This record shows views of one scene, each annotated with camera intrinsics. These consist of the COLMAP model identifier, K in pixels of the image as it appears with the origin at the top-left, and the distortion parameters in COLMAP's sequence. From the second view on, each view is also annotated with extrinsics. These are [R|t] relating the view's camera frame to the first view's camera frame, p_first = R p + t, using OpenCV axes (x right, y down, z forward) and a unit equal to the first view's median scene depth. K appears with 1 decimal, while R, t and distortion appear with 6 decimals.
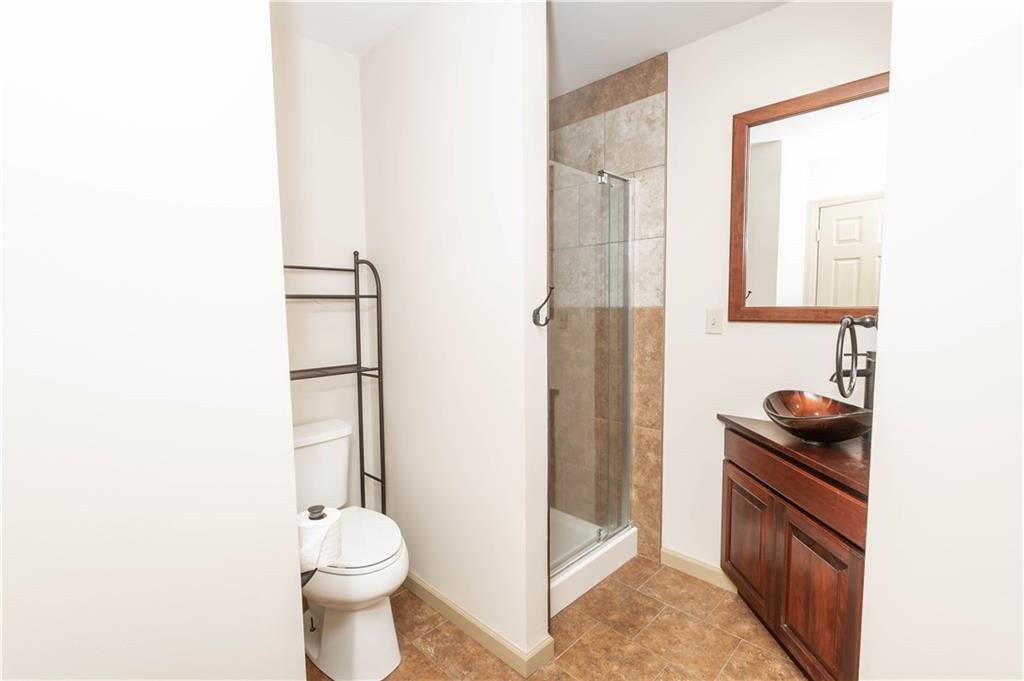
lens RADIAL K [[492.5, 0, 505.7], [0, 492.5, 339.8], [0, 0, 1]] dist [-0.009099, -0.000799]
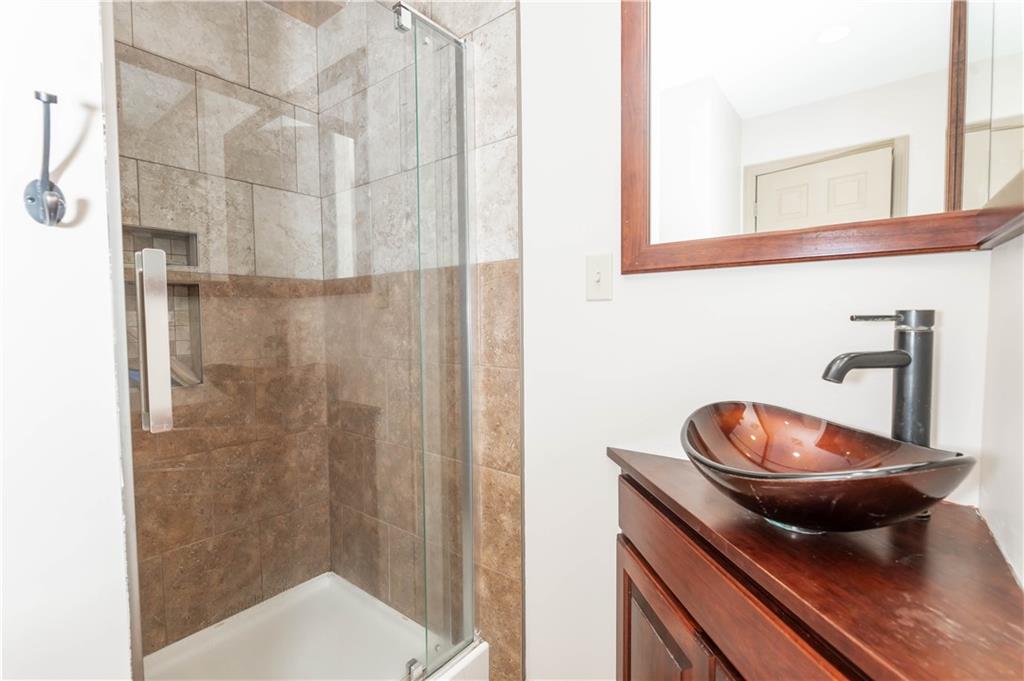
lens RADIAL K [[492.5, 0, 517.6], [0, 492.5, 340.0], [0, 0, 1]] dist [-0.009099, -0.000799]
pose [[0.991673, -0.006360, 0.128625, 0.237290], [0.009901, 0.999589, -0.026907, 0.041251], [-0.128401, 0.027956, 0.991328, 0.424546]]
